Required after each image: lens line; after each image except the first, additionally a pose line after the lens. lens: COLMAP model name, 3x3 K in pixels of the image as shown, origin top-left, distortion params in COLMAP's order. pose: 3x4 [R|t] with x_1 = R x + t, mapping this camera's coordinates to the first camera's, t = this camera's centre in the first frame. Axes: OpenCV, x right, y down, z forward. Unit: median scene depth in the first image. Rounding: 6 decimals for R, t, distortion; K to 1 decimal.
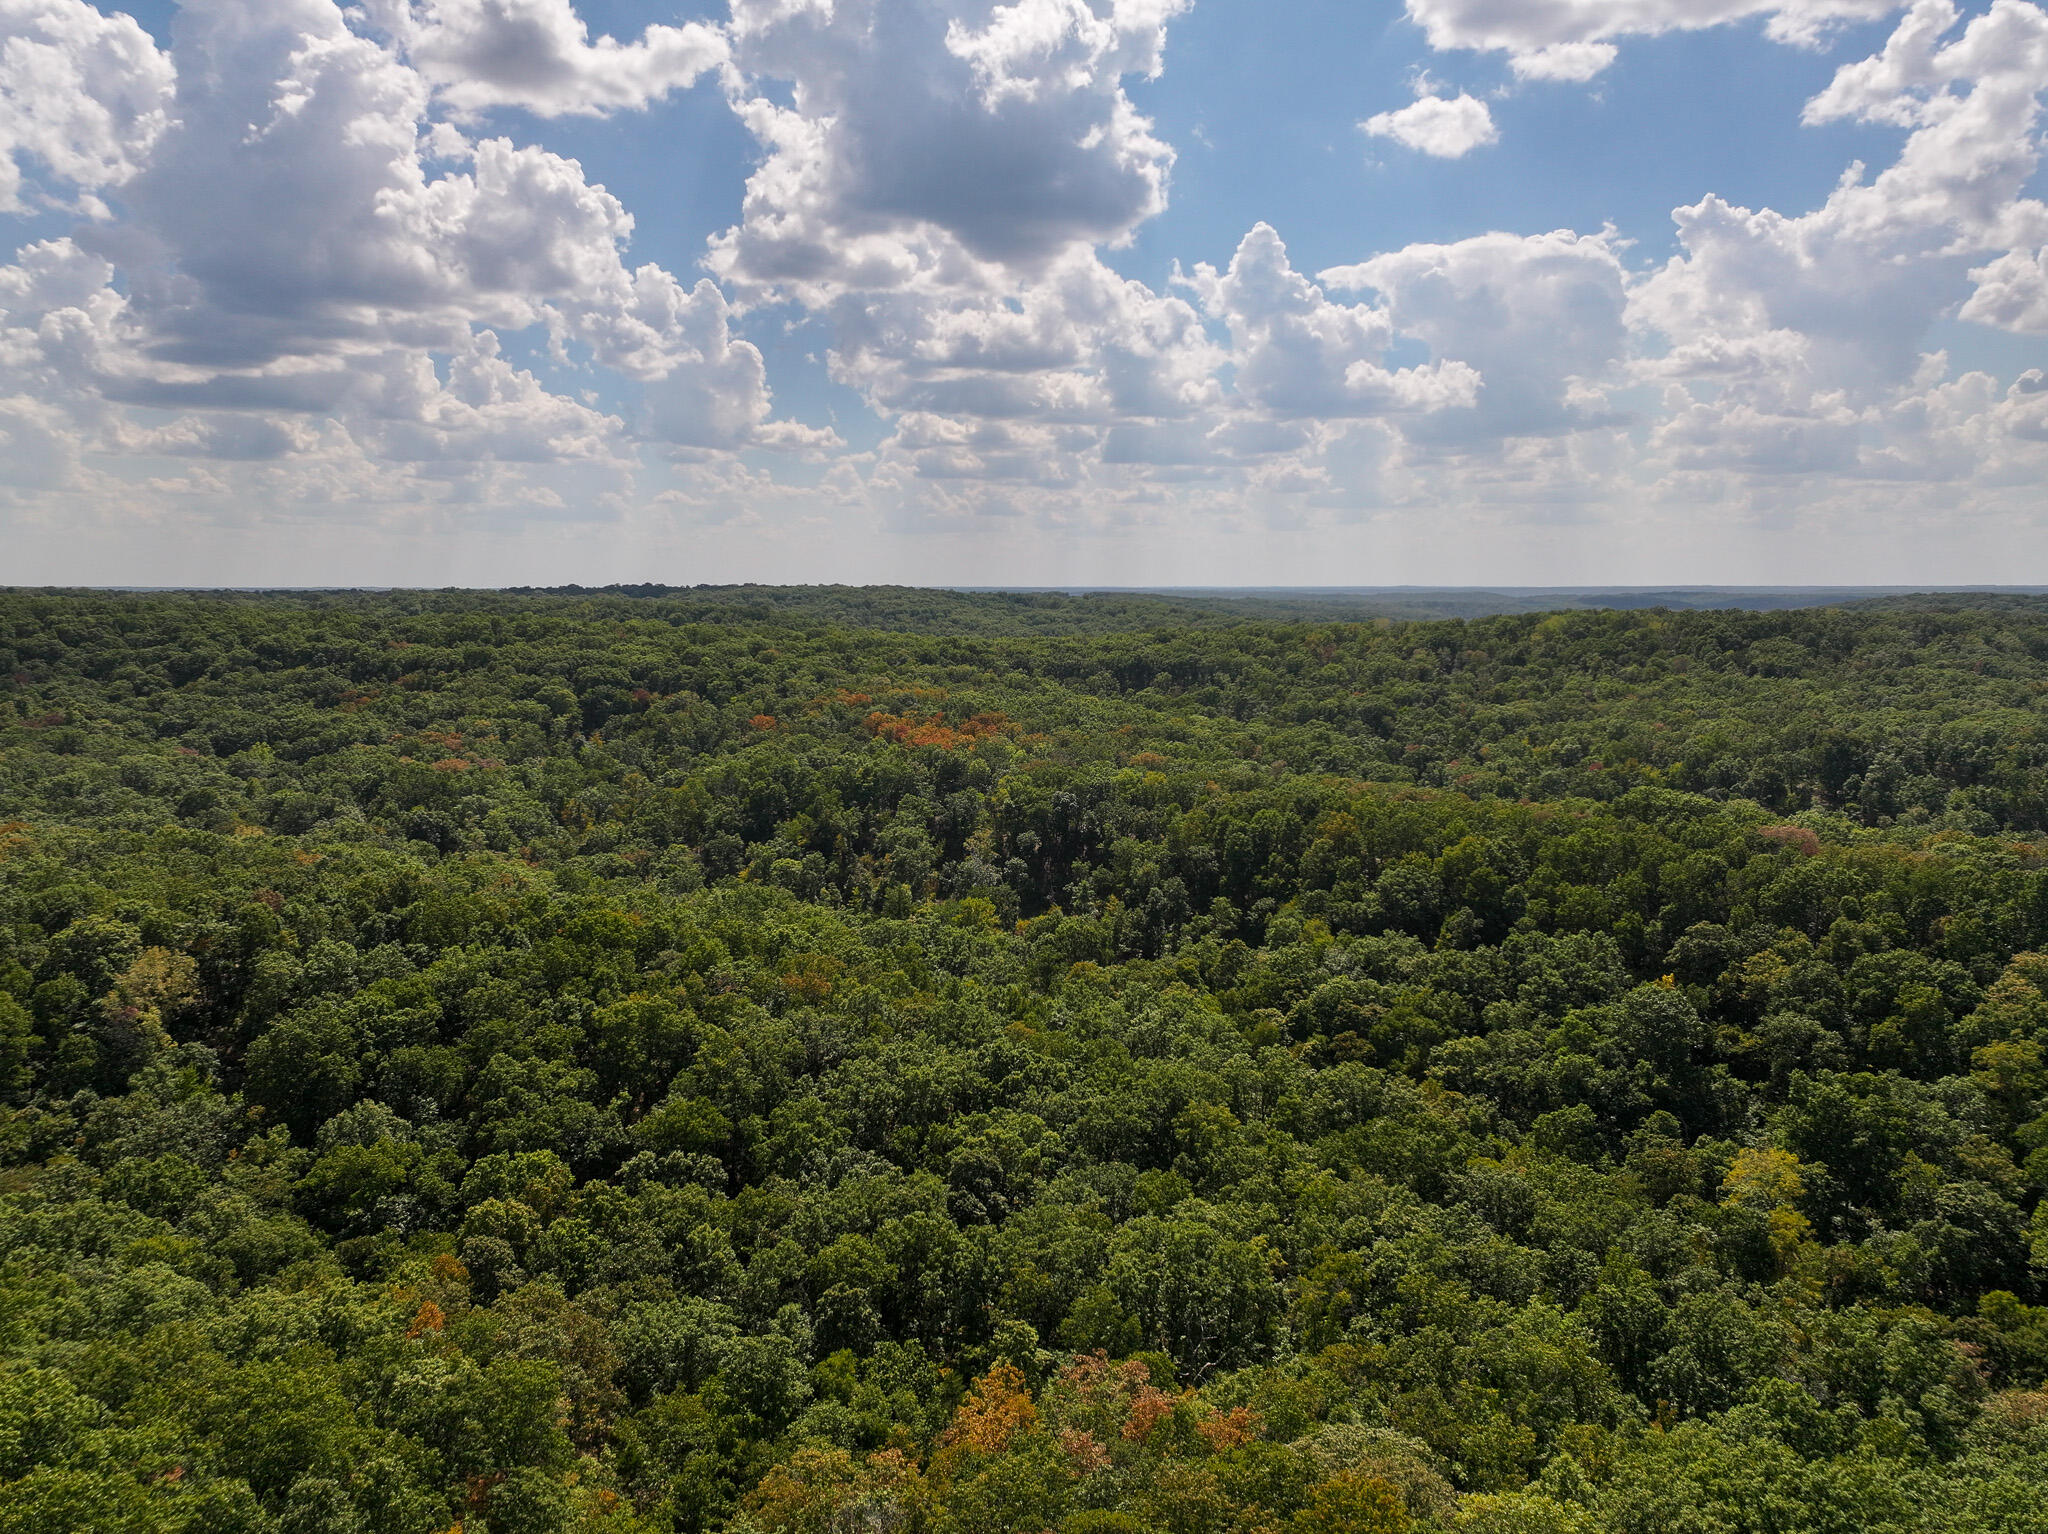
lens RADIAL K [[1446.3, 0, 1021.0], [0, 1446.3, 762.8], [0, 0, 1]] dist [0.002875, 0.012592]
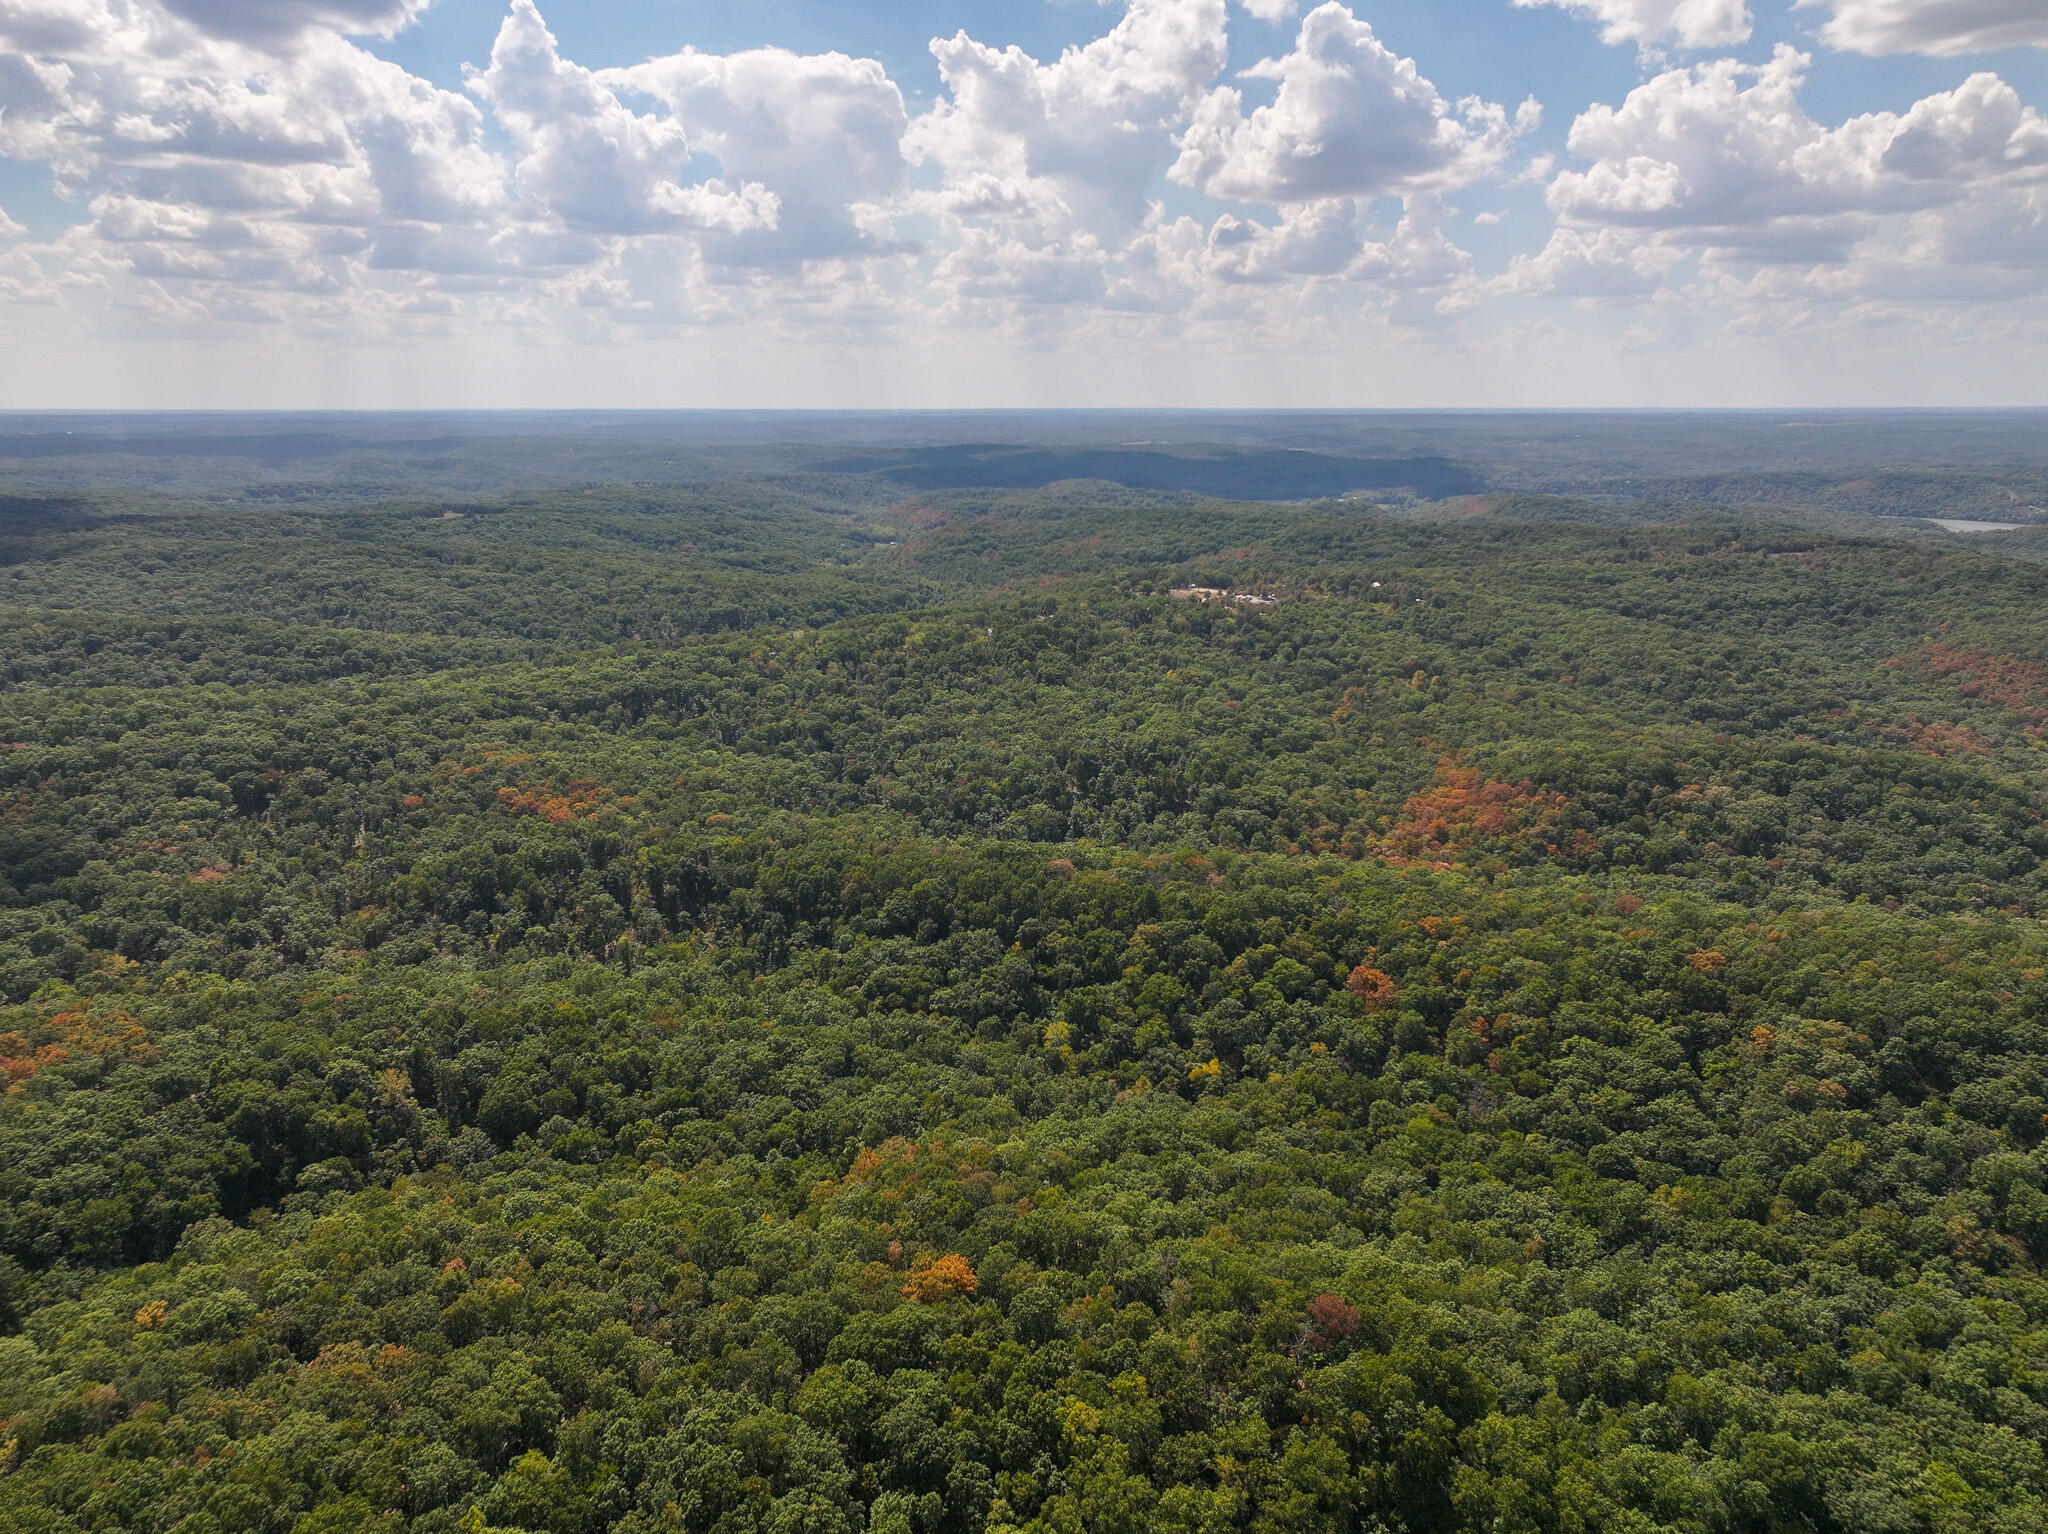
lens RADIAL K [[1446.3, 0, 1025.3], [0, 1446.3, 760.5], [0, 0, 1]] dist [0.002875, 0.012592]
pose [[0.895463, -0.110787, 0.431128, -0.447852], [0.057842, 0.989281, 0.134077, -0.398937], [-0.441361, -0.095124, 0.892273, -0.919217]]
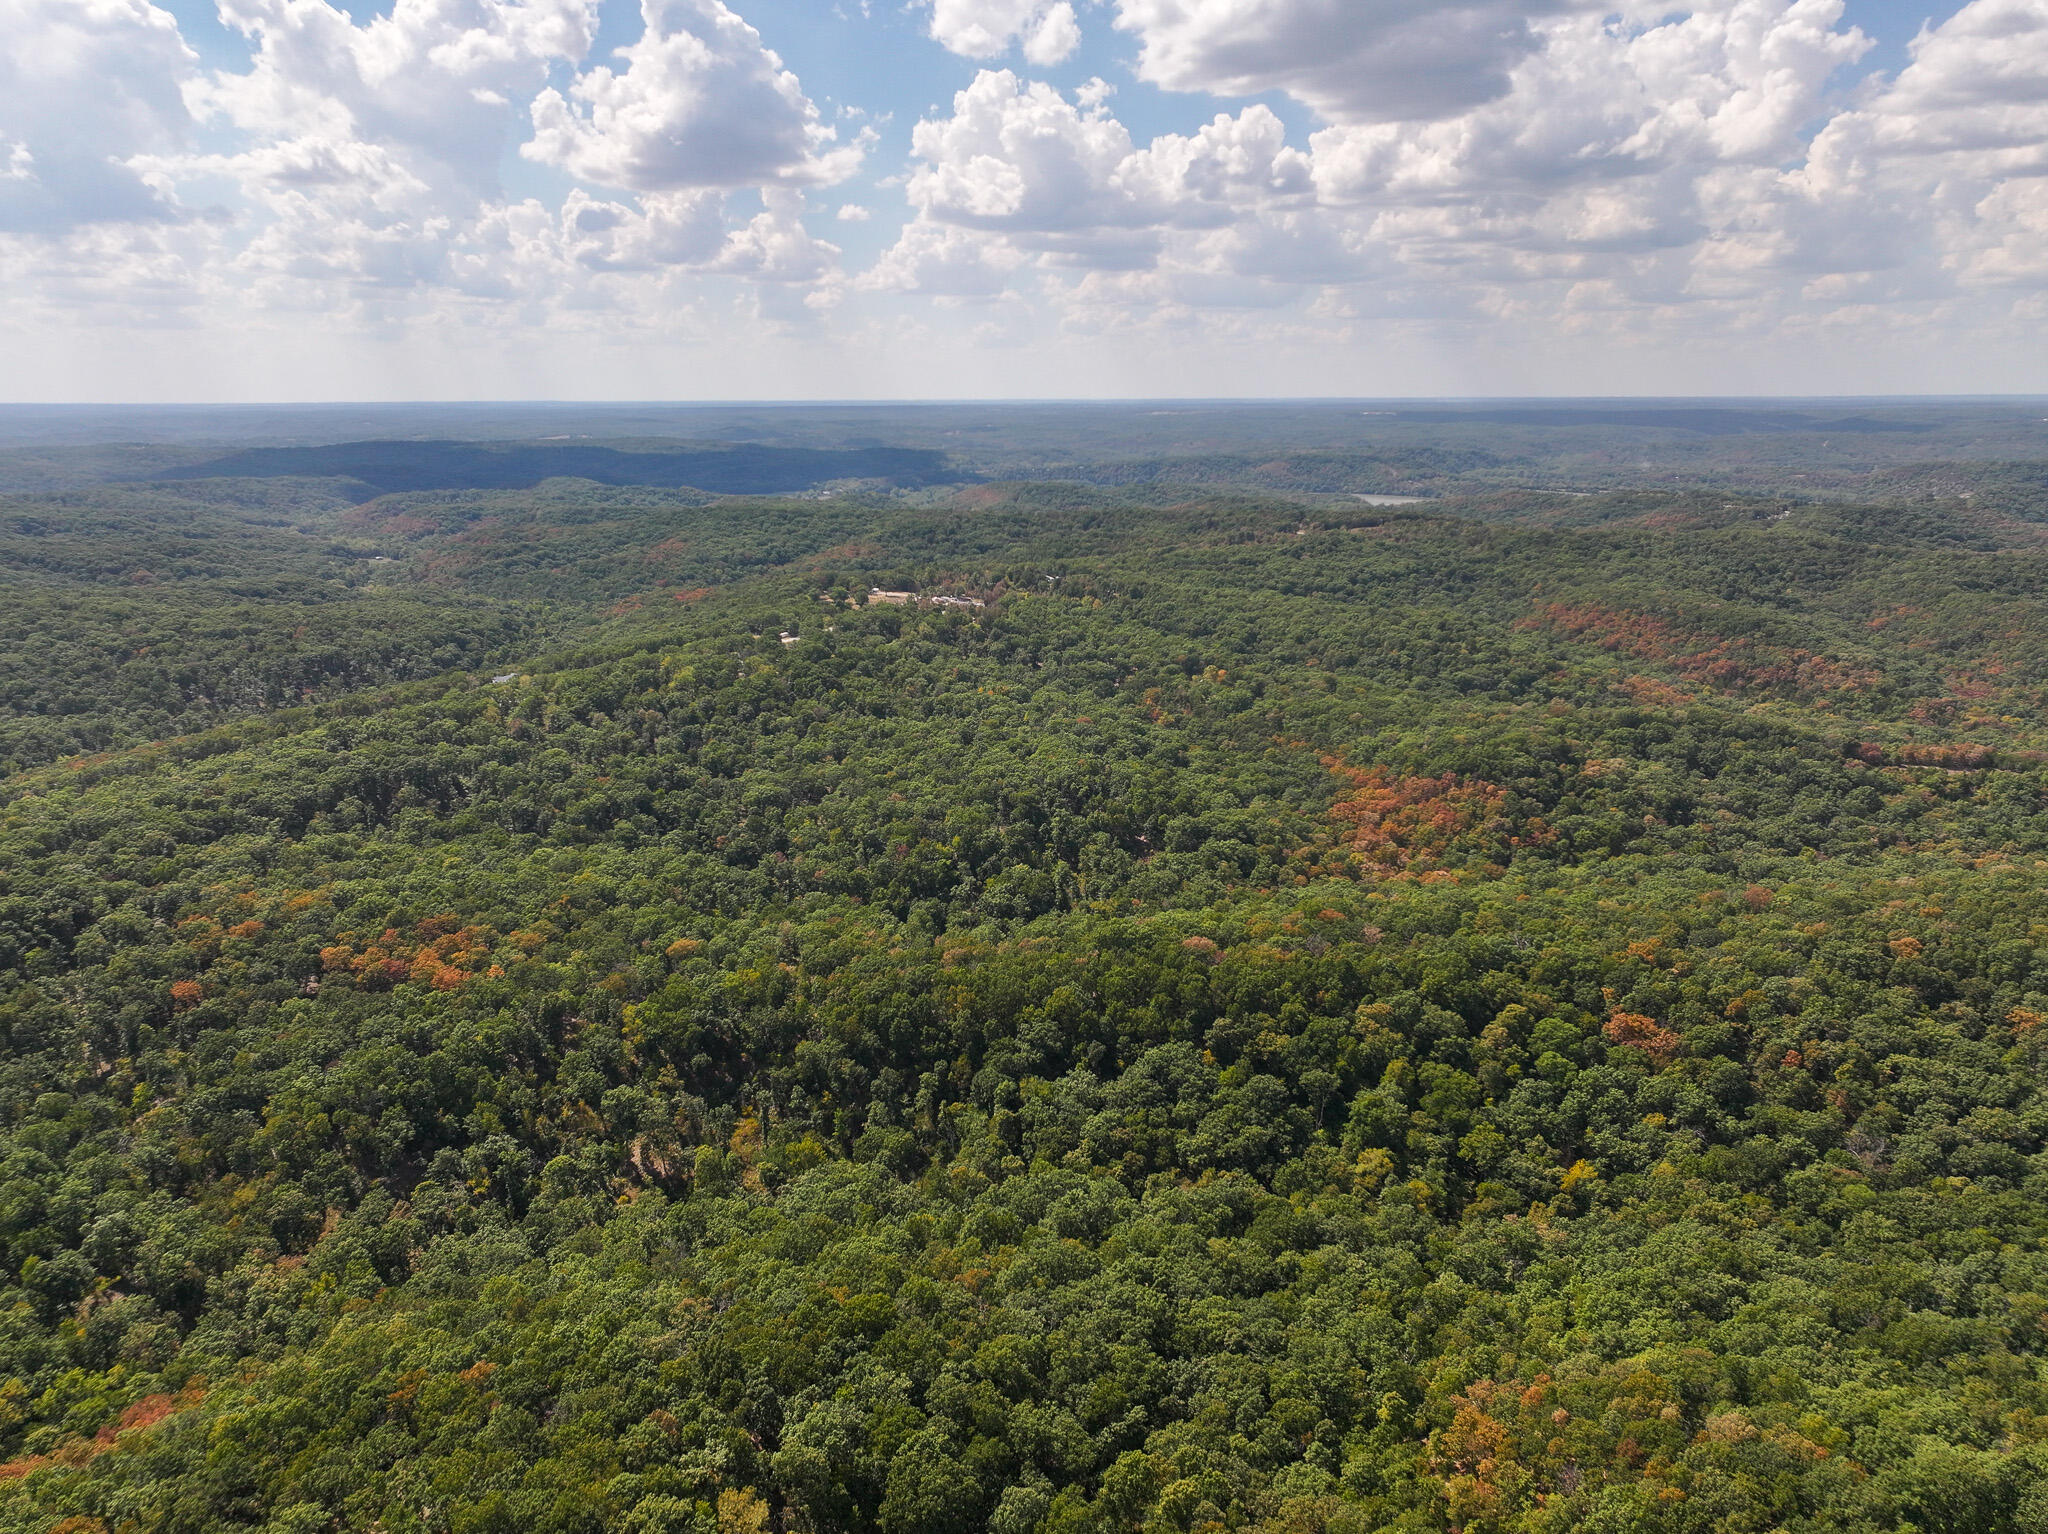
lens RADIAL K [[1446.3, 0, 1038.5], [0, 1446.3, 773.8], [0, 0, 1]] dist [0.002875, 0.012592]
pose [[0.635286, -0.201883, 0.745422, -0.884569], [0.099966, 0.978603, 0.179839, -0.492068], [-0.765779, -0.039732, 0.641875, -0.003802]]
